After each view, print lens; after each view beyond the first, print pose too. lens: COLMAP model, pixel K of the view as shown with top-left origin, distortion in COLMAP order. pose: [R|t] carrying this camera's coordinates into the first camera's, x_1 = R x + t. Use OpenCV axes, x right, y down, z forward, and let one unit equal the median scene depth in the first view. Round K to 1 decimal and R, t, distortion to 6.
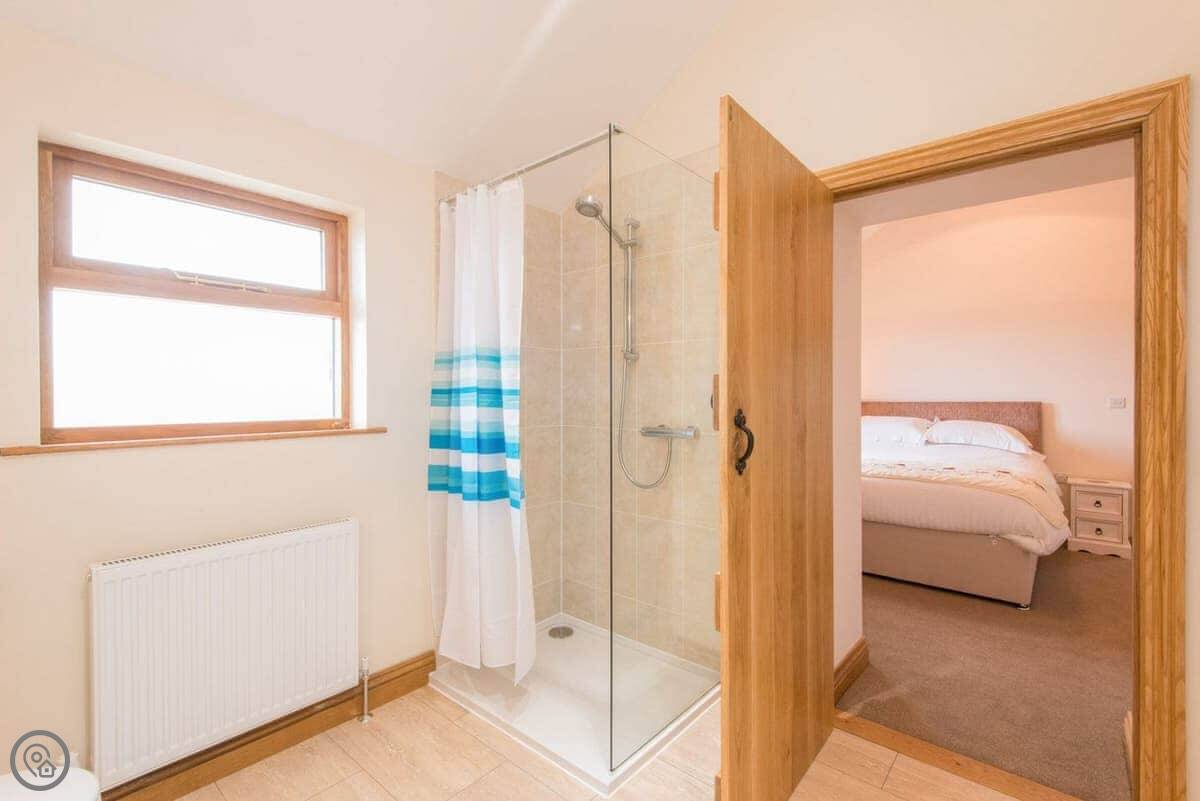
lens RADIAL K [[536.1, 0, 592.7], [0, 536.1, 394.9], [0, 0, 1]] dist [0.001244, 0.000395]
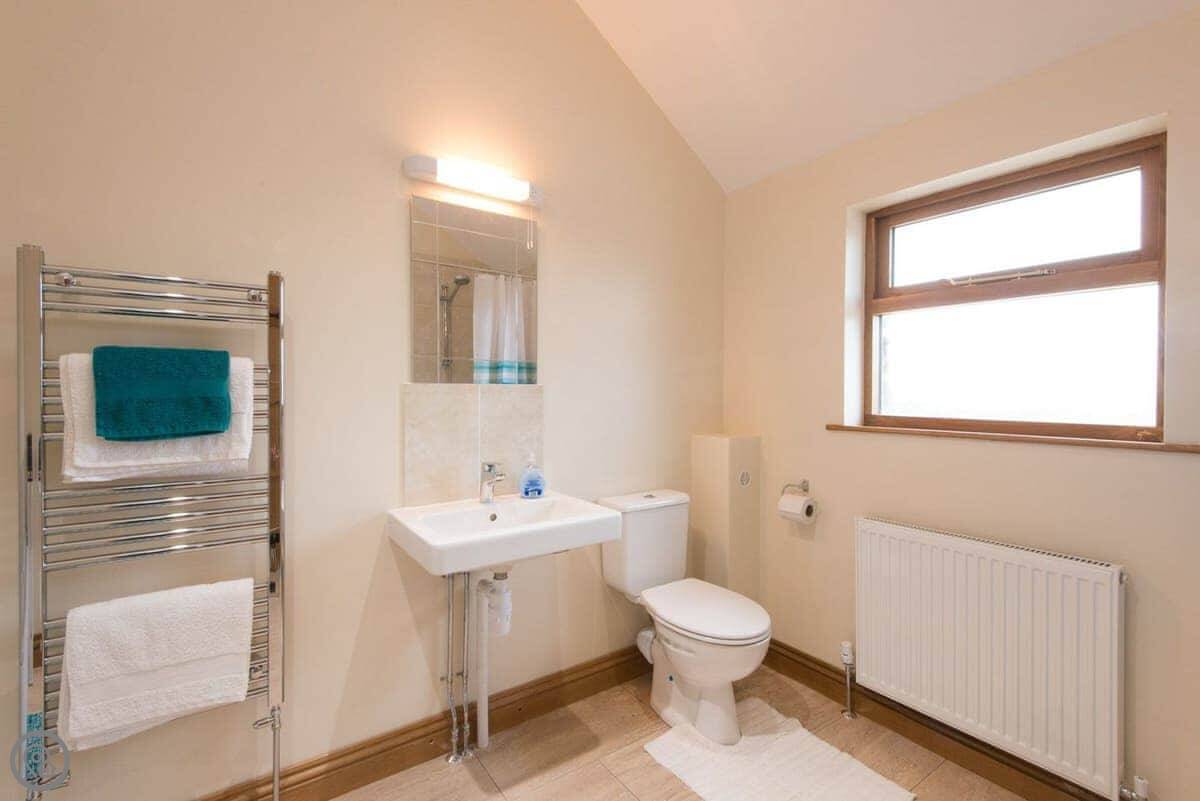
lens RADIAL K [[536.1, 0, 593.0], [0, 536.1, 396.4], [0, 0, 1]] dist [0.001244, 0.000395]
pose [[-0.232227, 0.008555, -0.972624, 0.492027], [-0.008742, 0.999903, 0.010882, 0.004122], [0.972622, 0.011030, -0.232130, 0.583069]]
